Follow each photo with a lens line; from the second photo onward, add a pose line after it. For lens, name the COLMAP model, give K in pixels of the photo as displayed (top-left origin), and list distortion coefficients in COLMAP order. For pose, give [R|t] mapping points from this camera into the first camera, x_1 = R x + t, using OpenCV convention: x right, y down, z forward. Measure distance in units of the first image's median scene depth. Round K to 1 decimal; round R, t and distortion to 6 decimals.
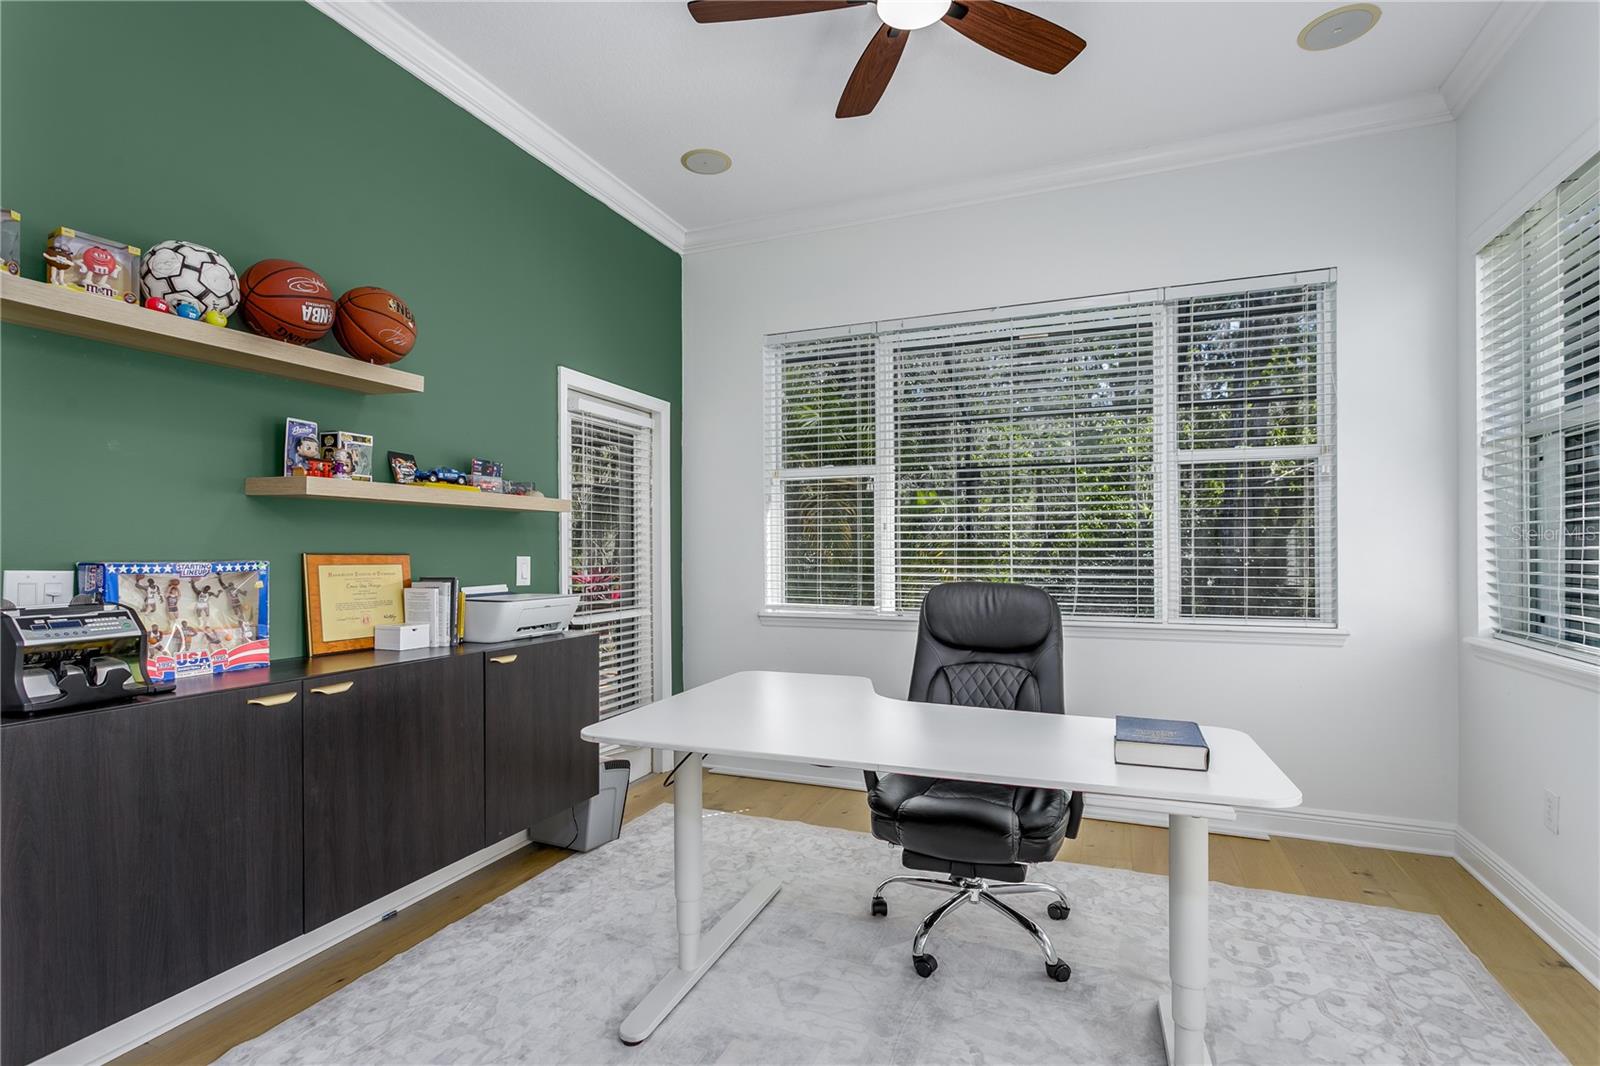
lens RADIAL K [[768.2, 0, 811.1], [0, 768.2, 538.9], [0, 0, 1]] dist [-0.000905, 0.002935]
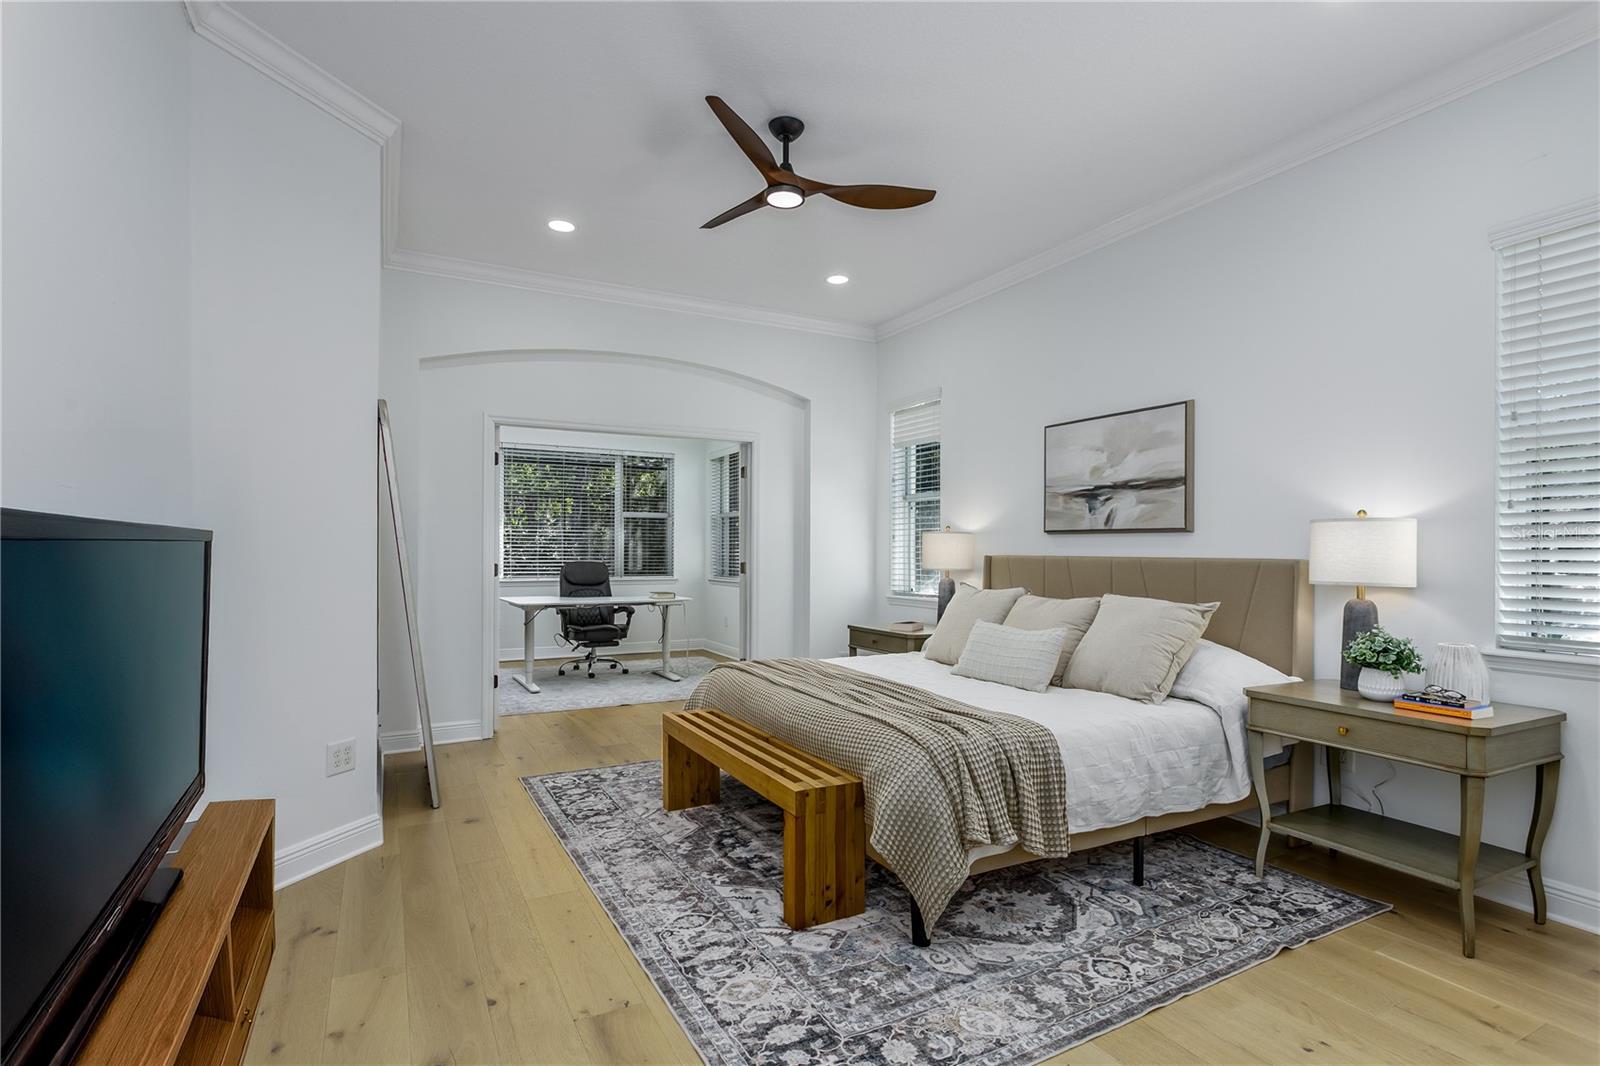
lens RADIAL K [[768.2, 0, 803.2], [0, 768.2, 542.7], [0, 0, 1]] dist [-0.000905, 0.002935]
pose [[0.646791, 0.009646, 0.762606, -1.281646], [-0.001795, 0.999936, -0.011126, 0.014276], [-0.762665, 0.005827, 0.646767, -1.327484]]
